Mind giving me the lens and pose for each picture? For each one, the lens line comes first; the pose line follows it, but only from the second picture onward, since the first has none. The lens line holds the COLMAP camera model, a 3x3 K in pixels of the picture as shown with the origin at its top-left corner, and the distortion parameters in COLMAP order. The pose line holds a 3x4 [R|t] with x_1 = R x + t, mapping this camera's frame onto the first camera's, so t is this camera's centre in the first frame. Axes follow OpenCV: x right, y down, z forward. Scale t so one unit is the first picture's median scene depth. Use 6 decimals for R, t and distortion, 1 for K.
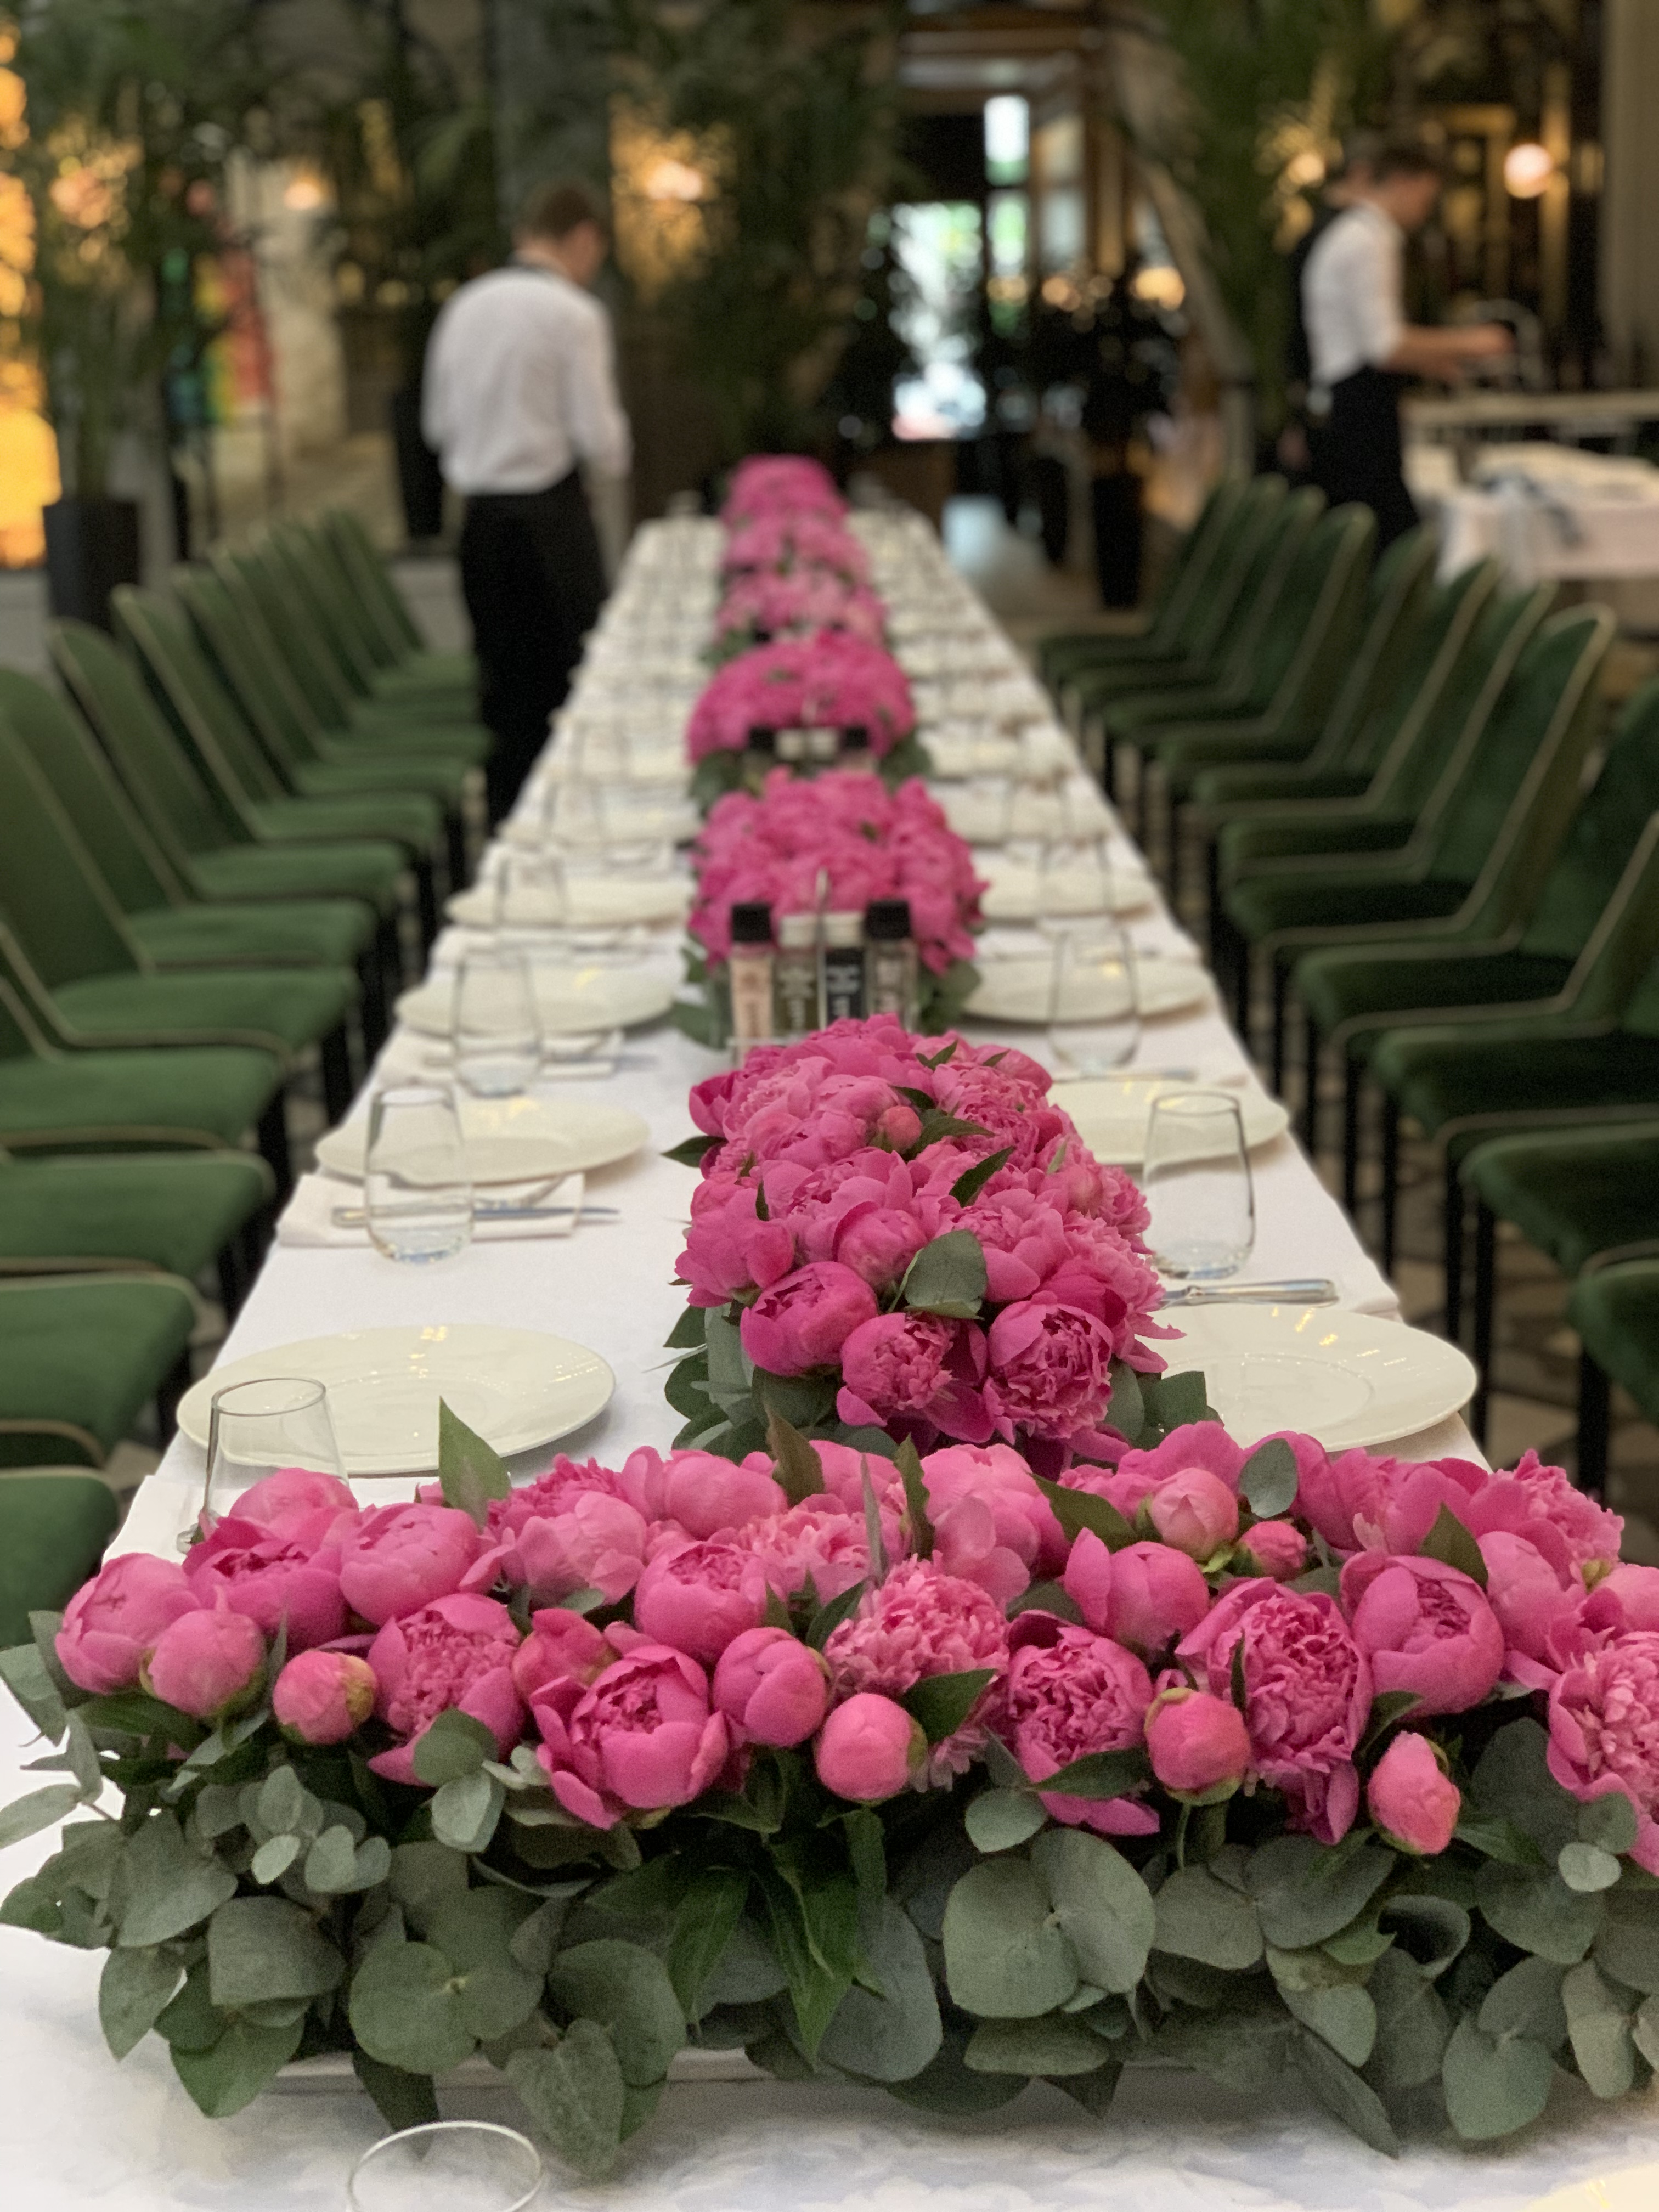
lens RADIAL K [[3281.8, 0, 838.6], [0, 3281.8, 1111.0], [0, 0, 1]] dist [-0.003216, 0.000000]
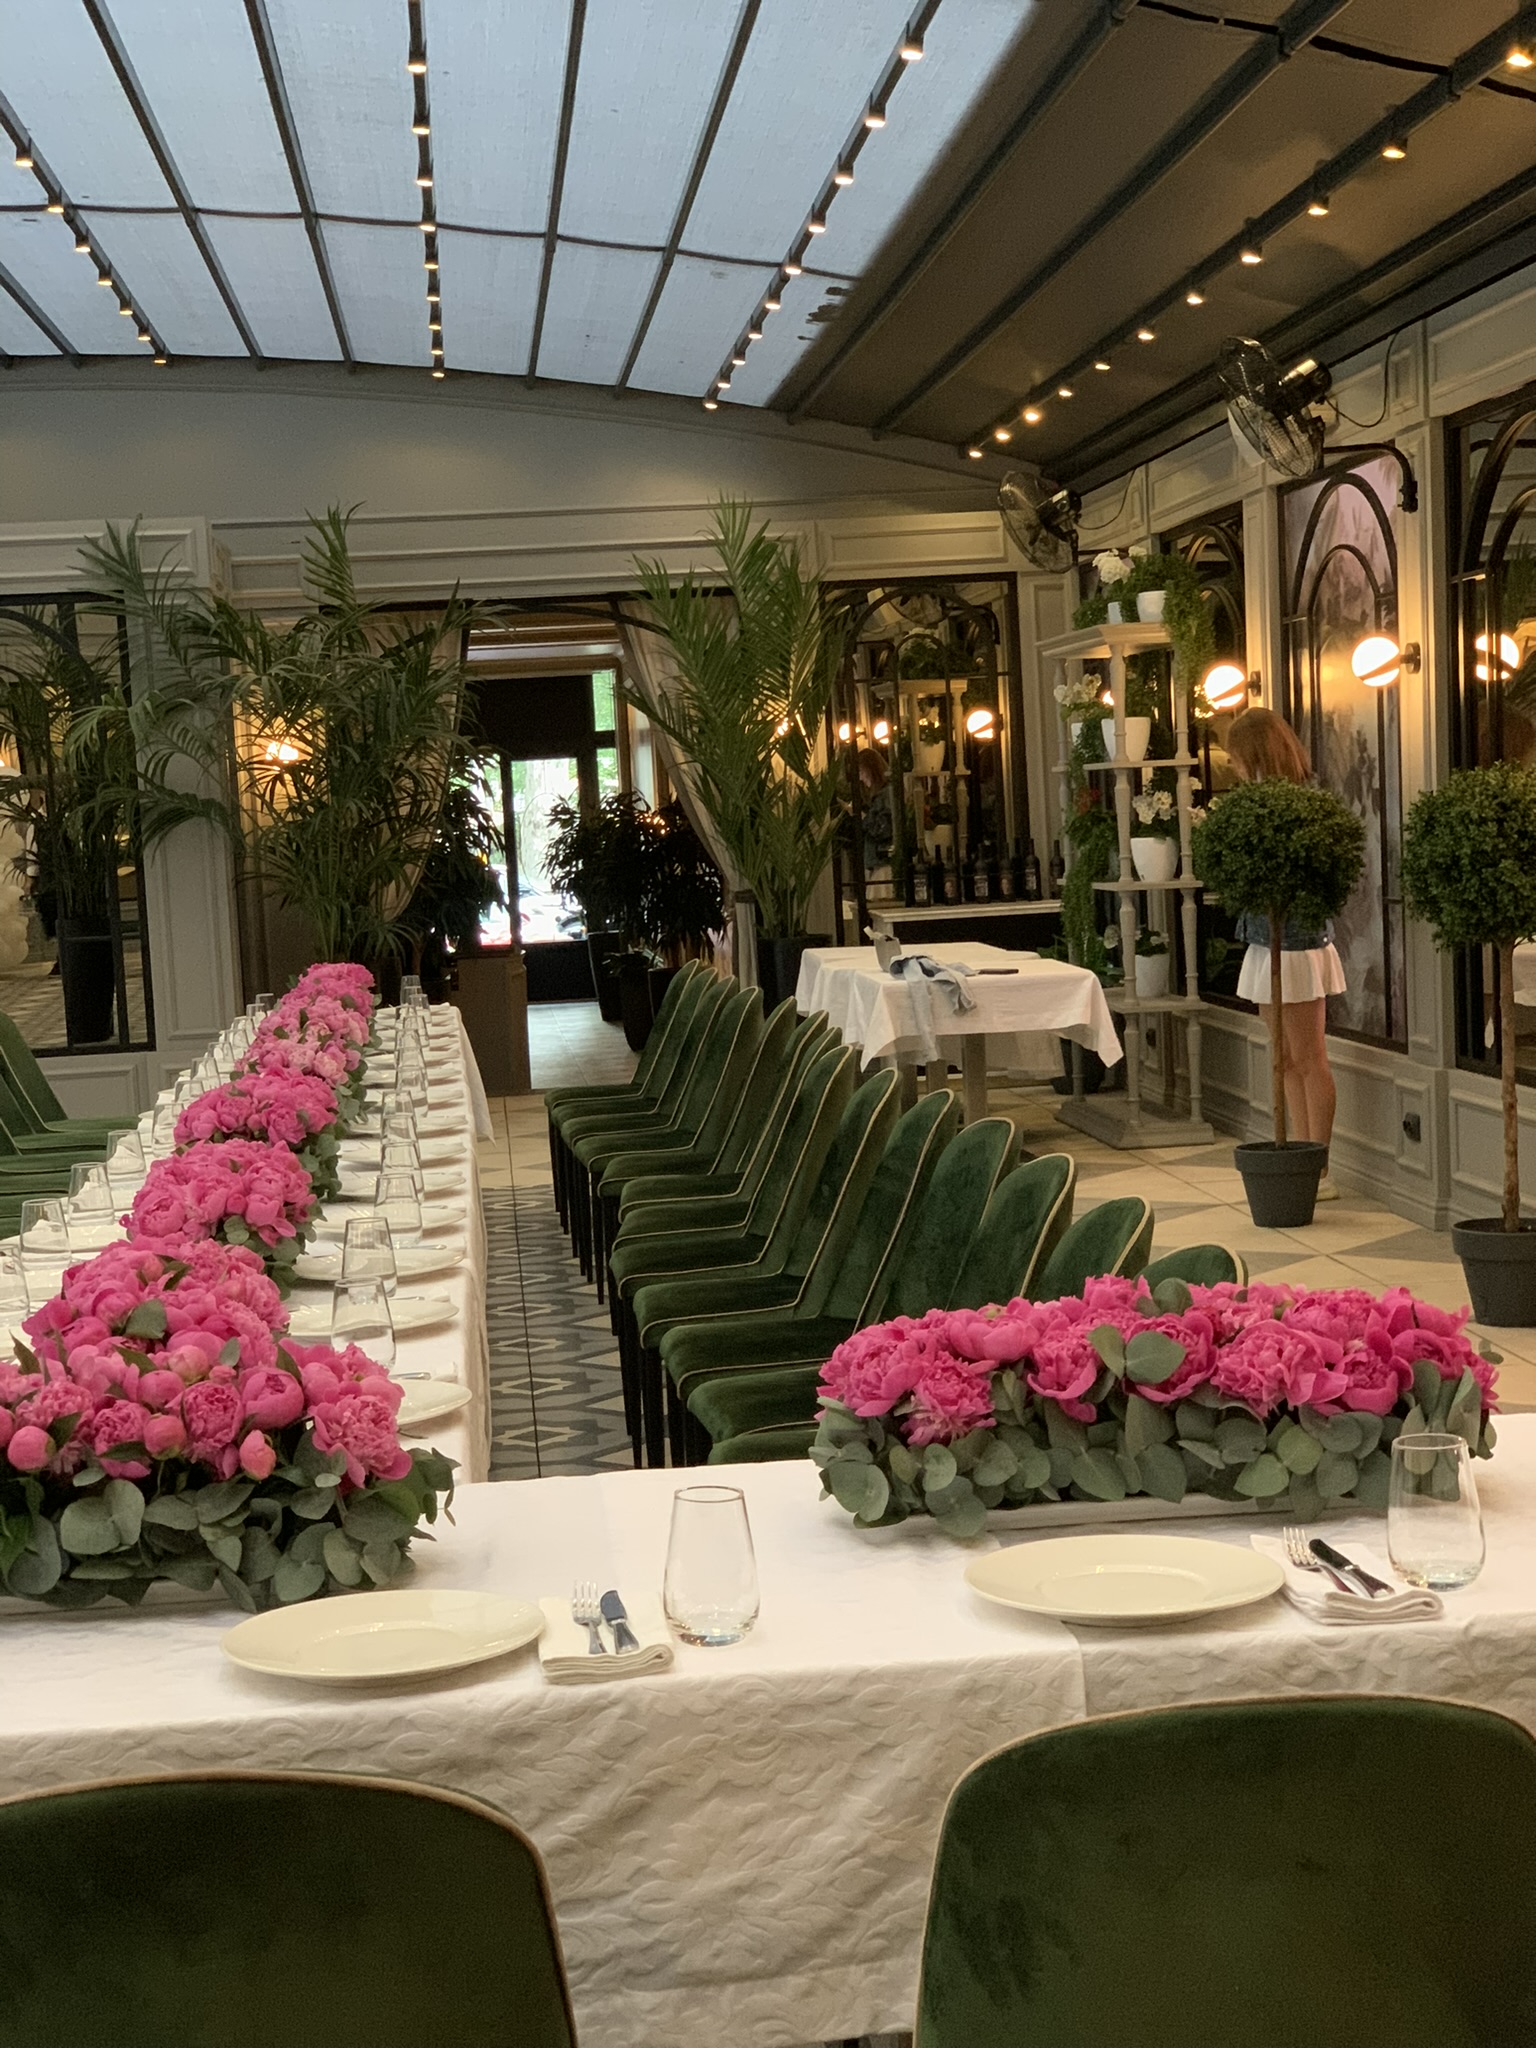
lens RADIAL K [[3038.5, 0, 765.0], [0, 3038.5, 1016.7], [0, 0, 1]] dist [-0.003216, 0.000000]
pose [[0.996280, -0.030129, 0.080737, 0.371847], [0.044216, 0.982886, -0.178832, 0.302771], [-0.073967, 0.181737, 0.980561, -1.269611]]
